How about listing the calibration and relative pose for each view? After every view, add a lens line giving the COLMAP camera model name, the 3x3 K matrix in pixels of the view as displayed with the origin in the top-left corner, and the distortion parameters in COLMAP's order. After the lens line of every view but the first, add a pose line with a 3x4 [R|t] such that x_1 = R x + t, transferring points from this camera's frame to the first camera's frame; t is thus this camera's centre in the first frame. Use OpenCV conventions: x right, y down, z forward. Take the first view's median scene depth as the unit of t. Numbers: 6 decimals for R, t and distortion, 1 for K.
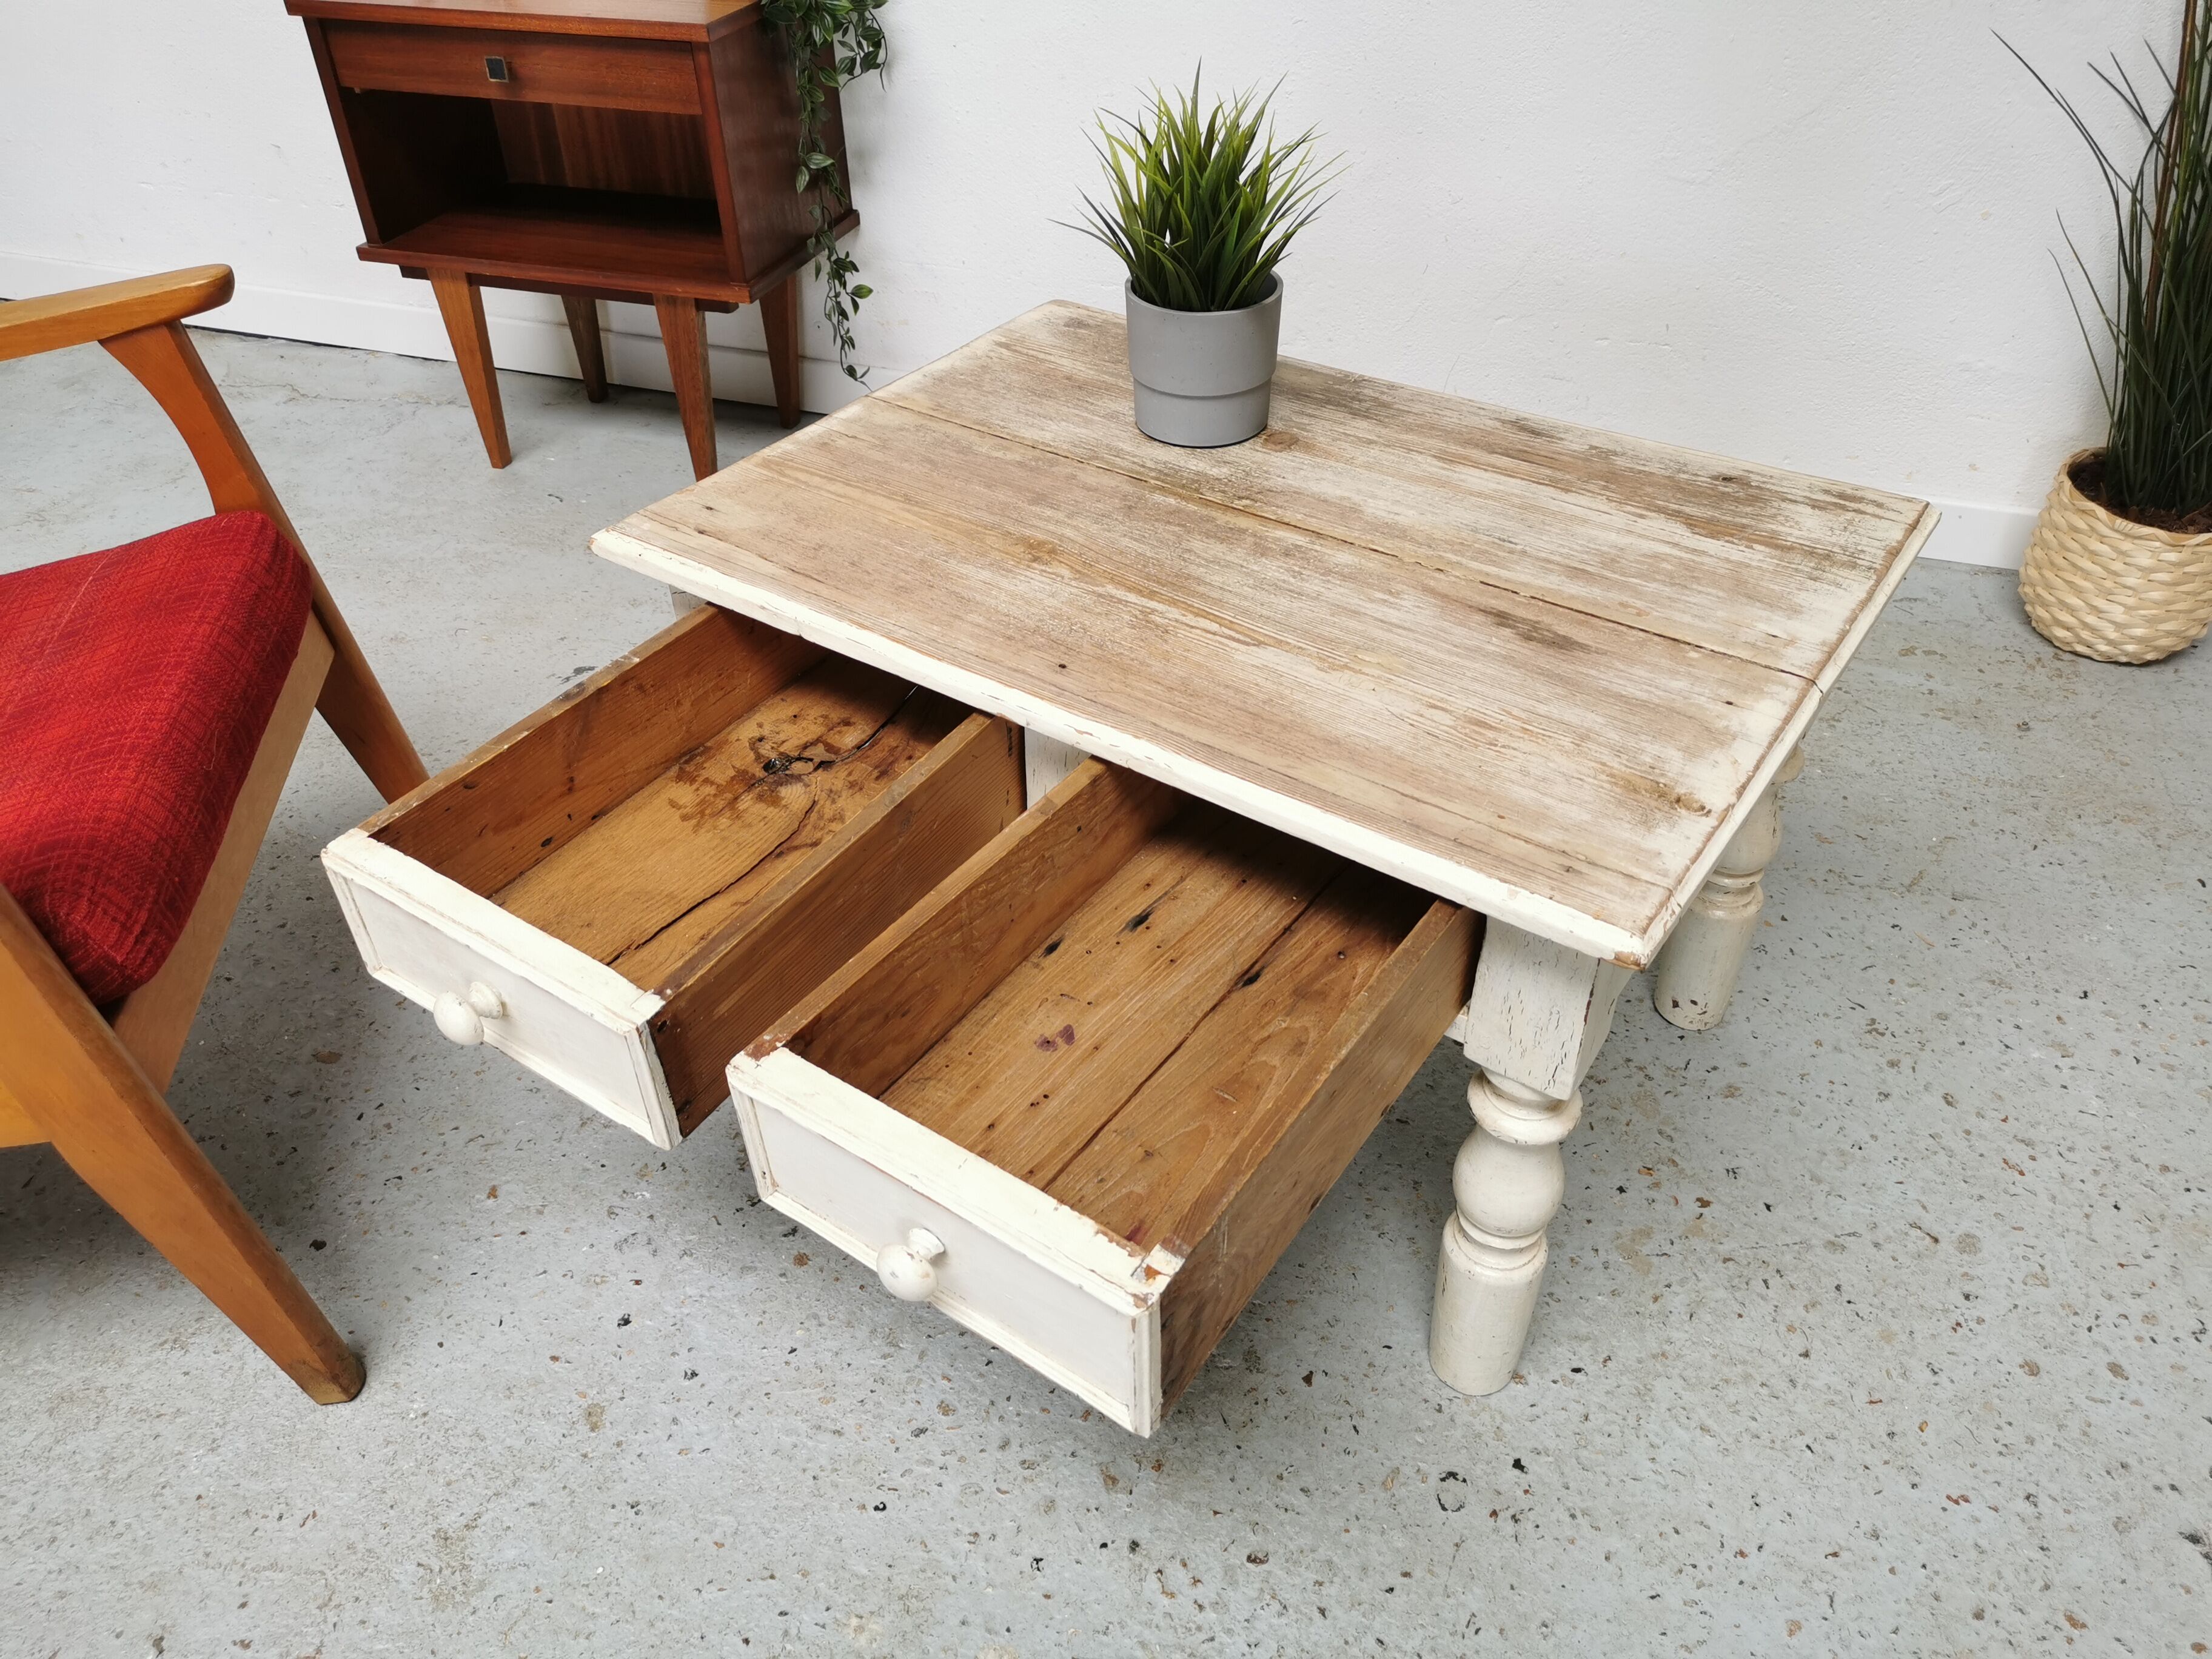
lens RADIAL K [[1703.8, 0, 1103.1], [0, 1703.8, 832.0], [0, 0, 1]] dist [0.060808, -0.068244]
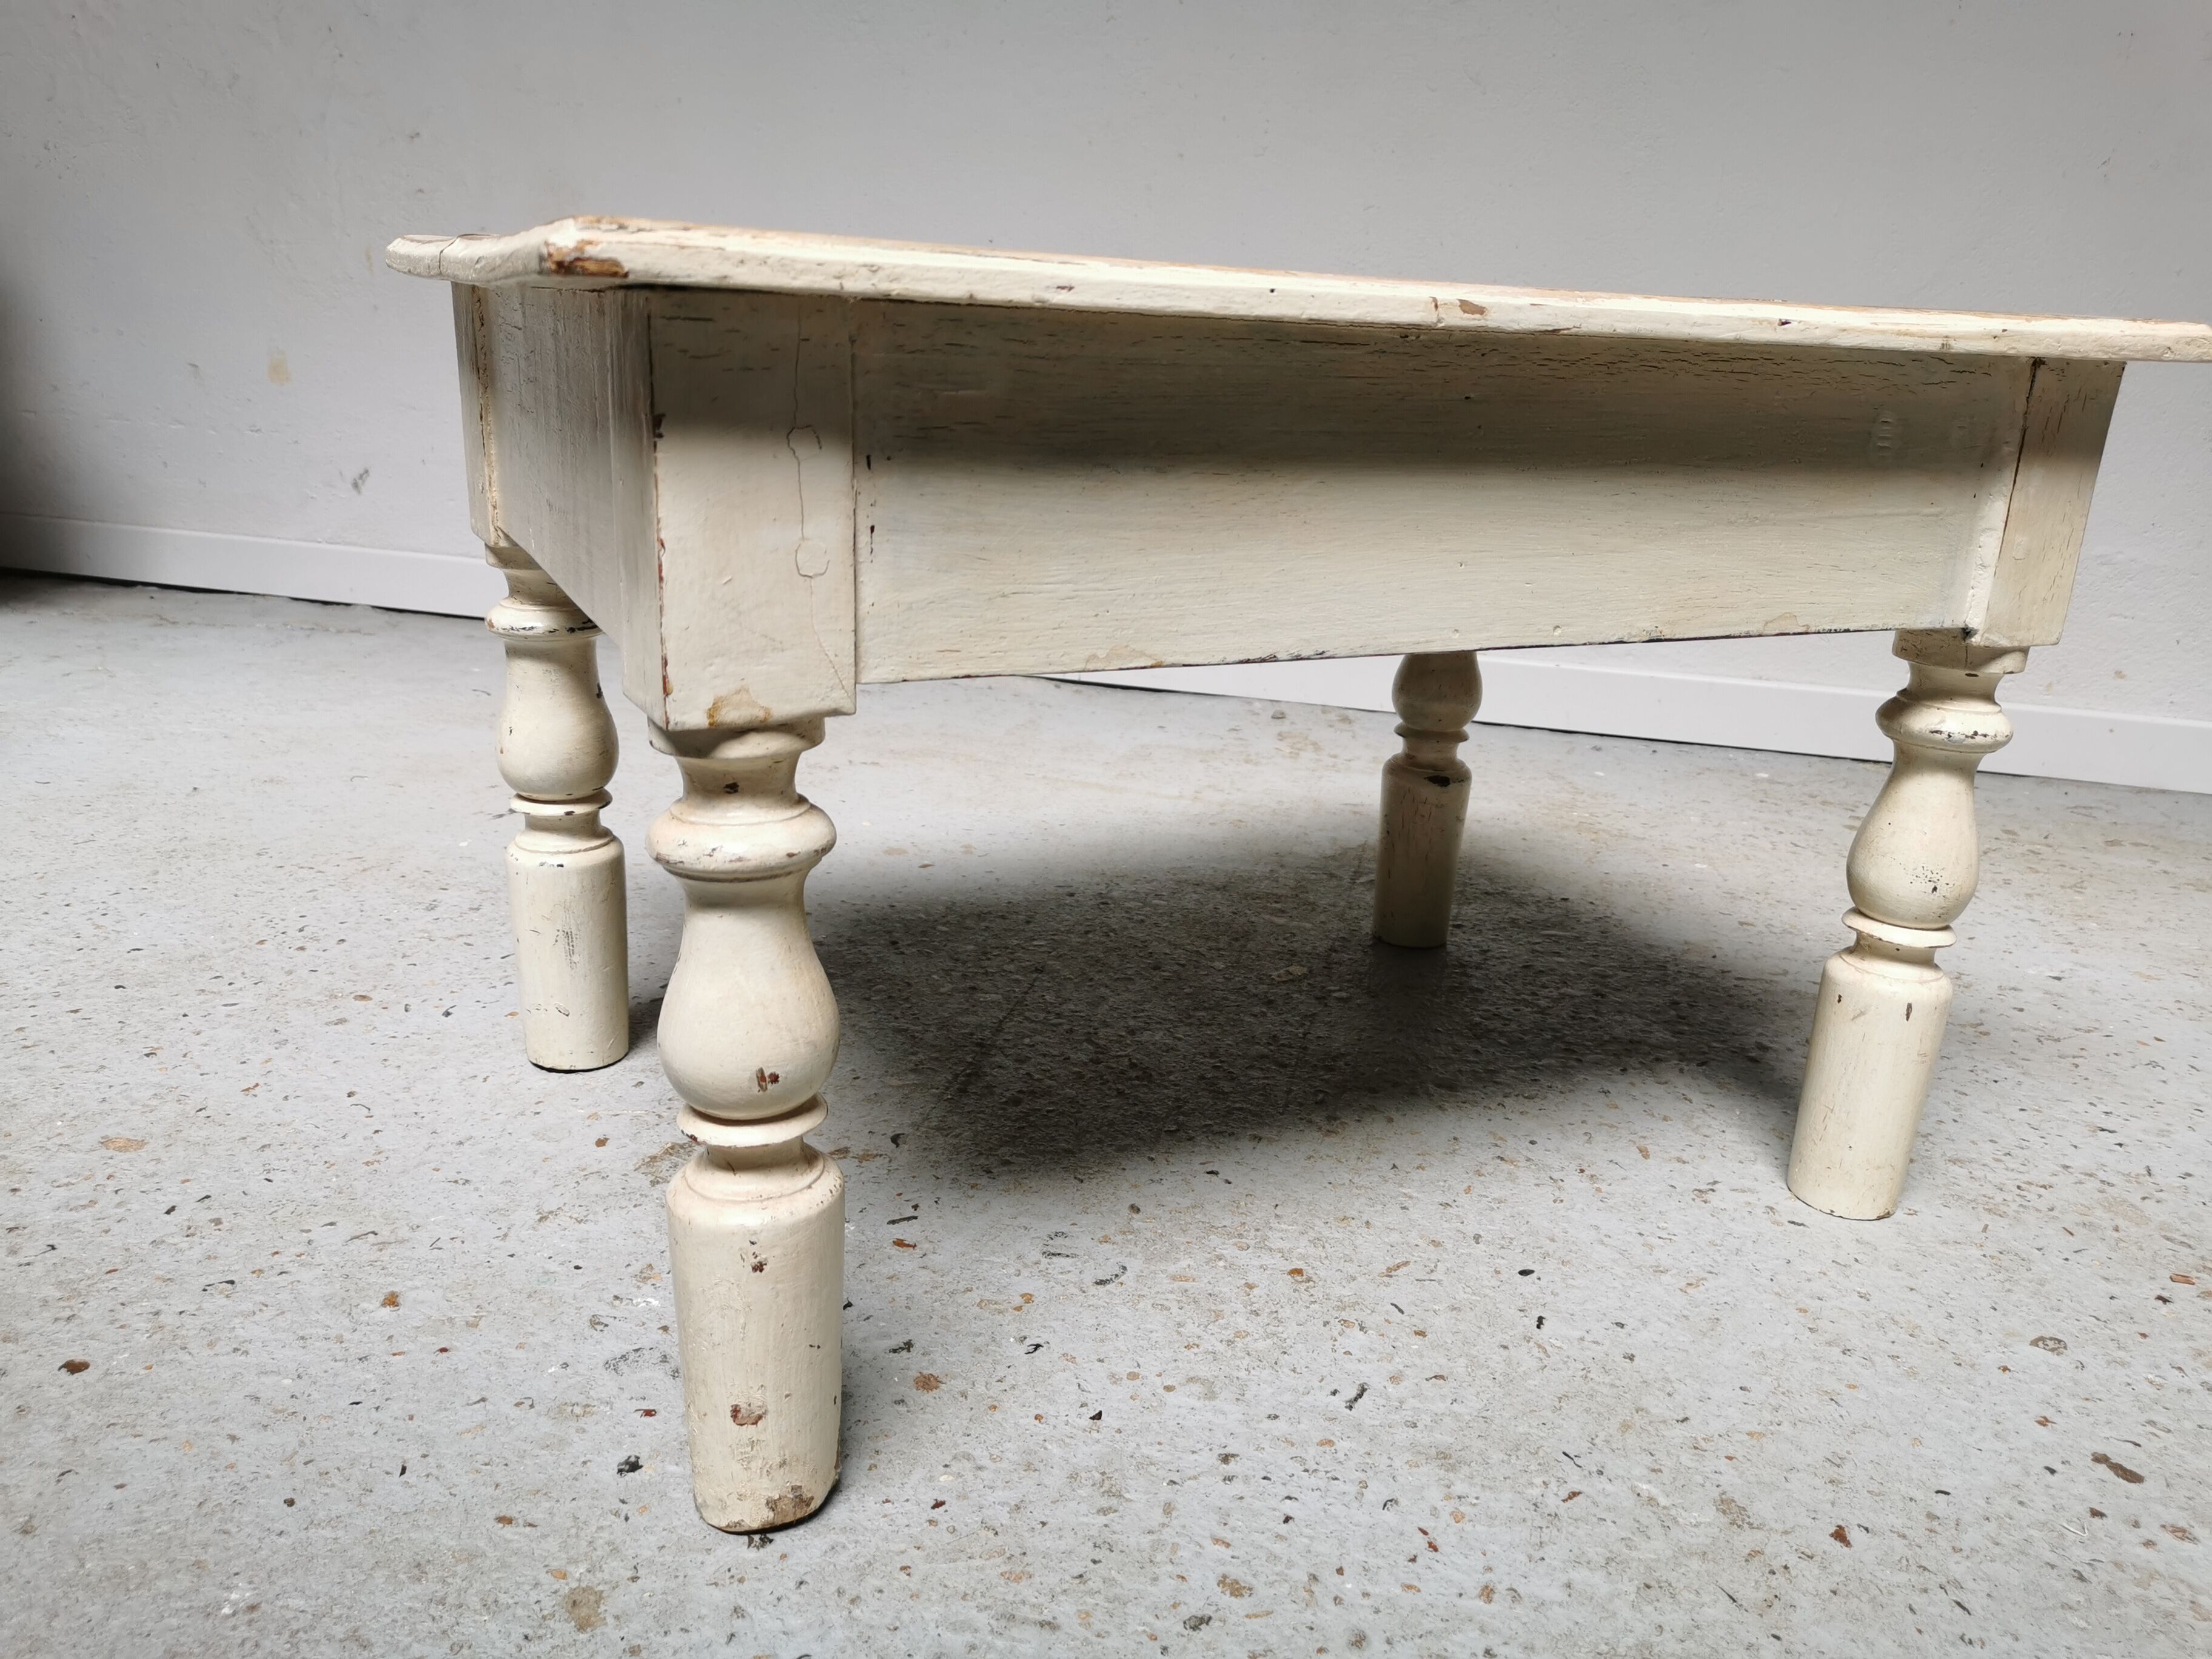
lens RADIAL K [[1711.6, 0, 1104.1], [0, 1711.6, 829.1], [0, 0, 1]] dist [0.060953, -0.073656]
pose [[0.994066, 0.035877, 0.102697, -0.193274], [0.000826, 0.941532, -0.336923, 0.284788], [-0.108780, 0.335008, 0.935915, 0.388234]]
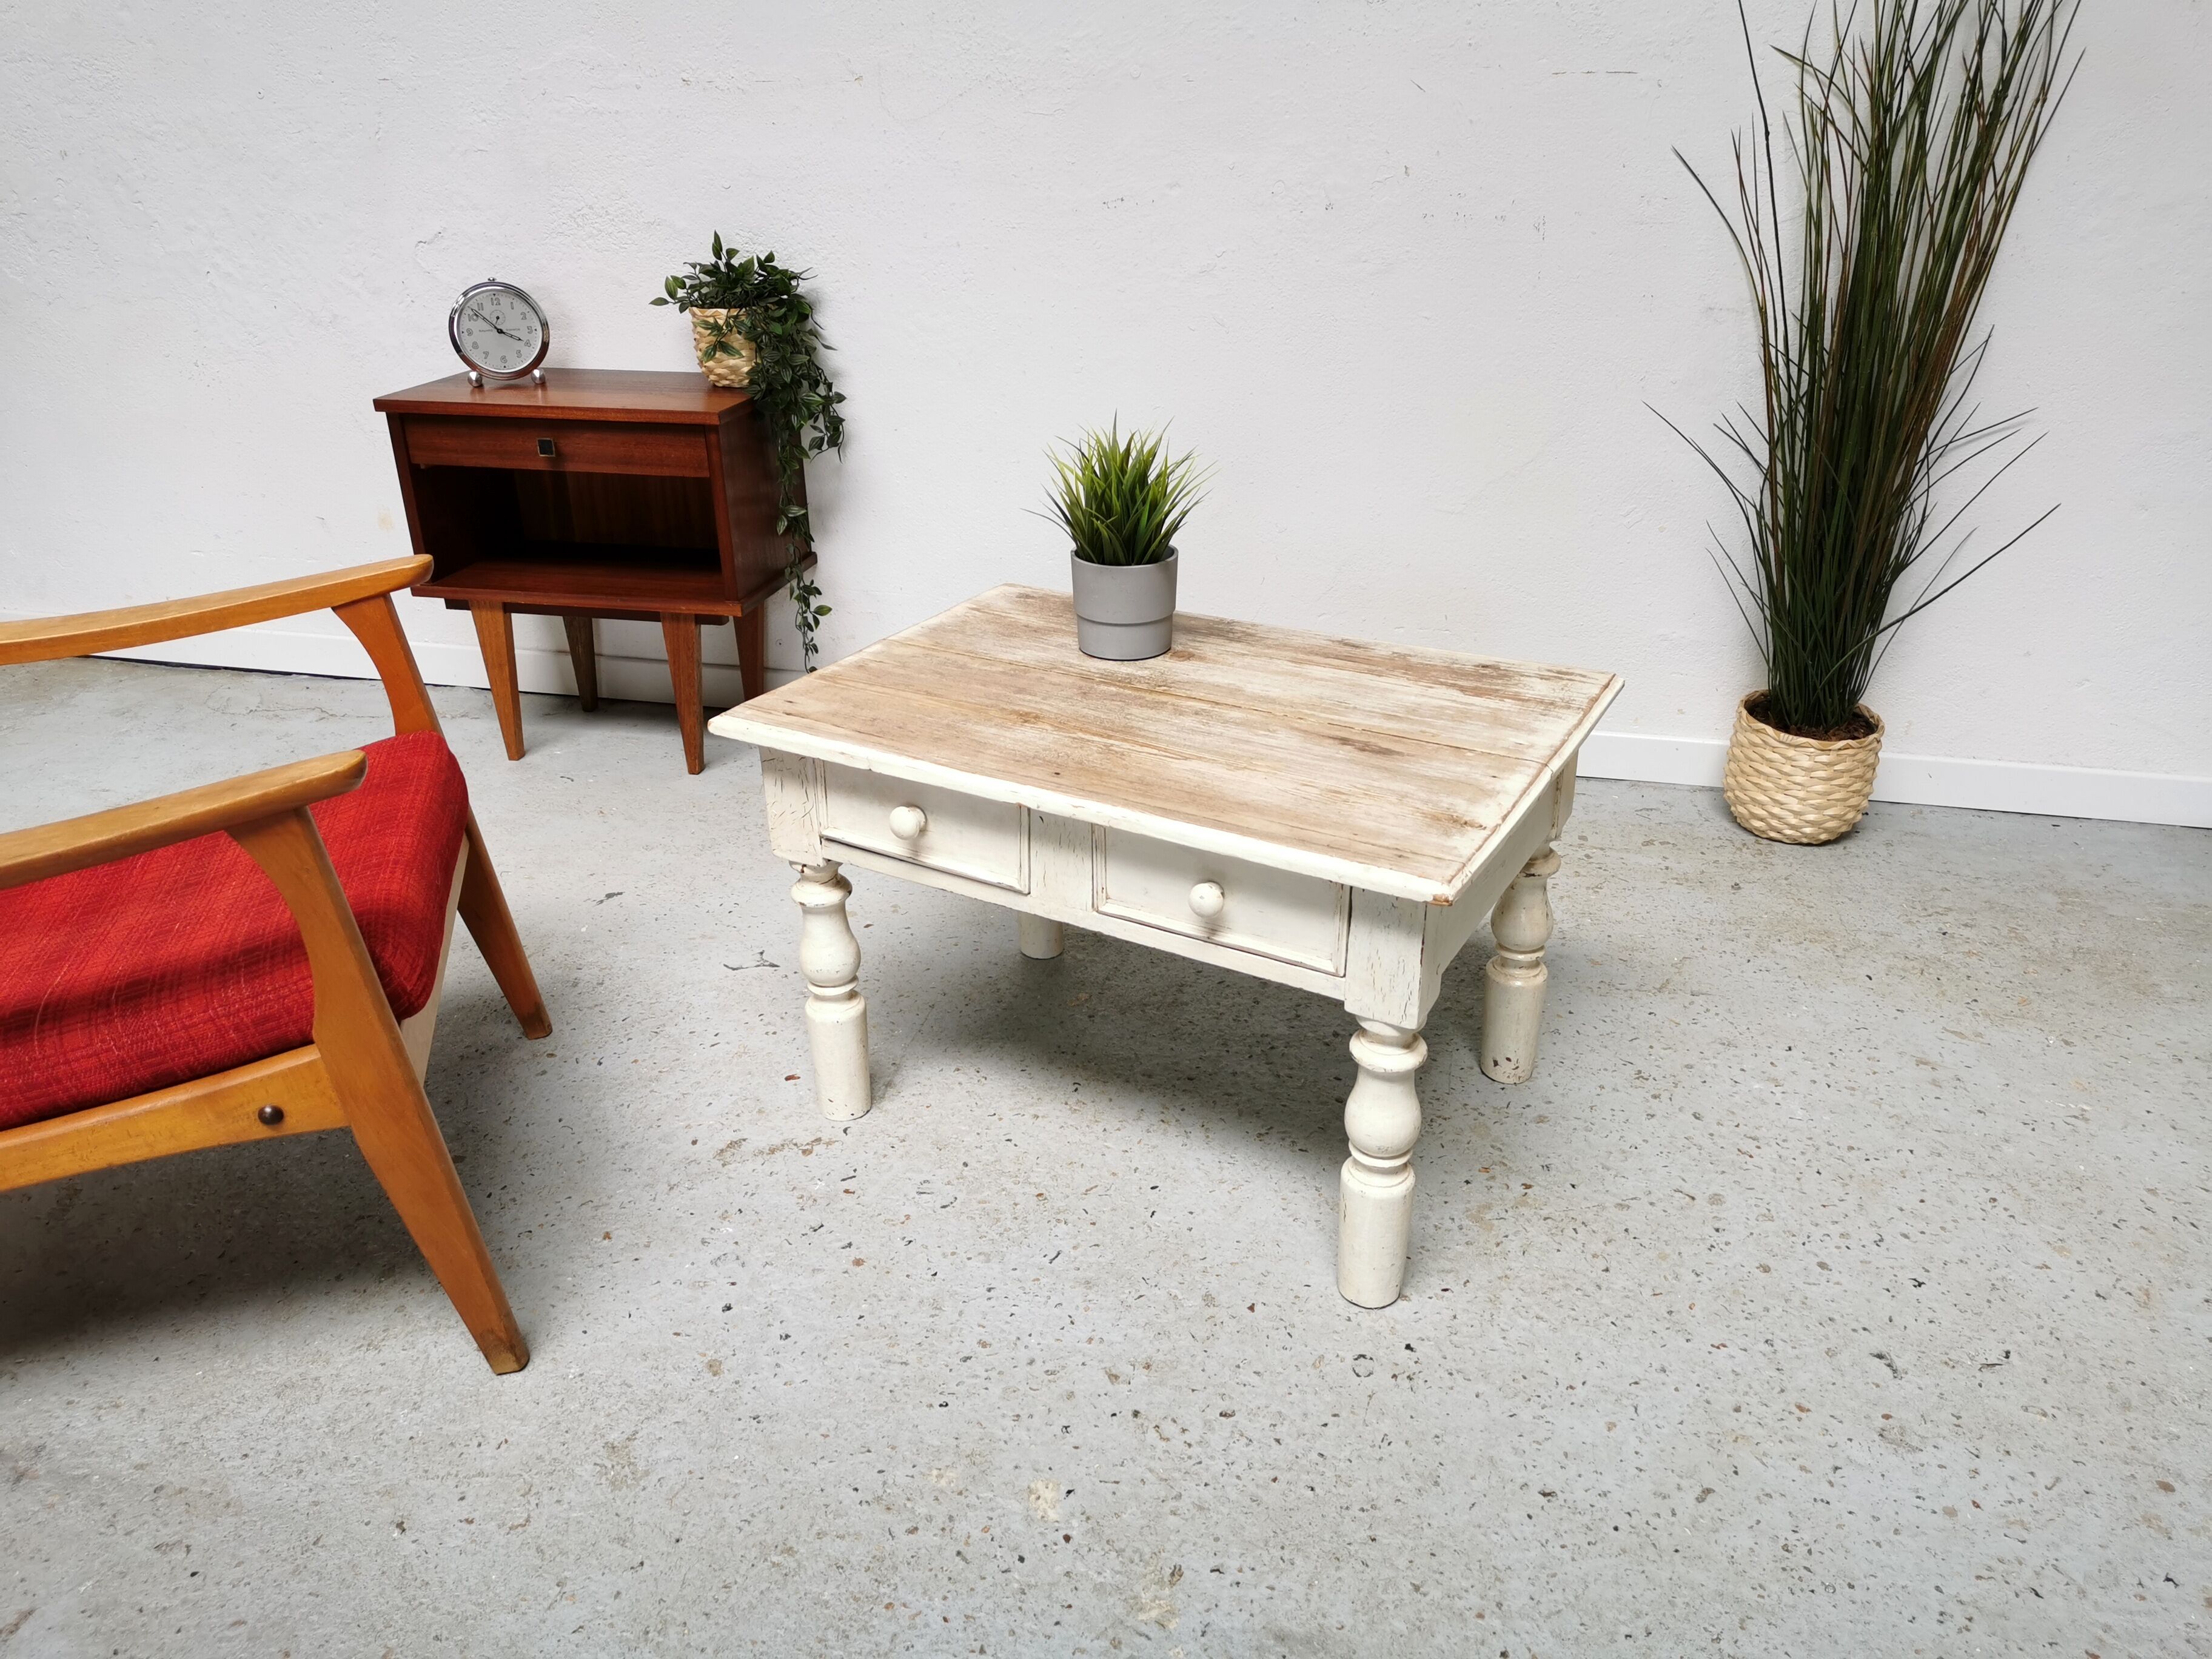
lens RADIAL K [[1695.4, 0, 1100.7], [0, 1695.4, 831.4], [0, 0, 1]] dist [0.069275, -0.077387]
pose [[0.995185, -0.034017, 0.091920, -0.106112], [0.053453, 0.974464, -0.218088, 0.234919], [-0.082154, 0.221951, 0.971591, -0.365679]]
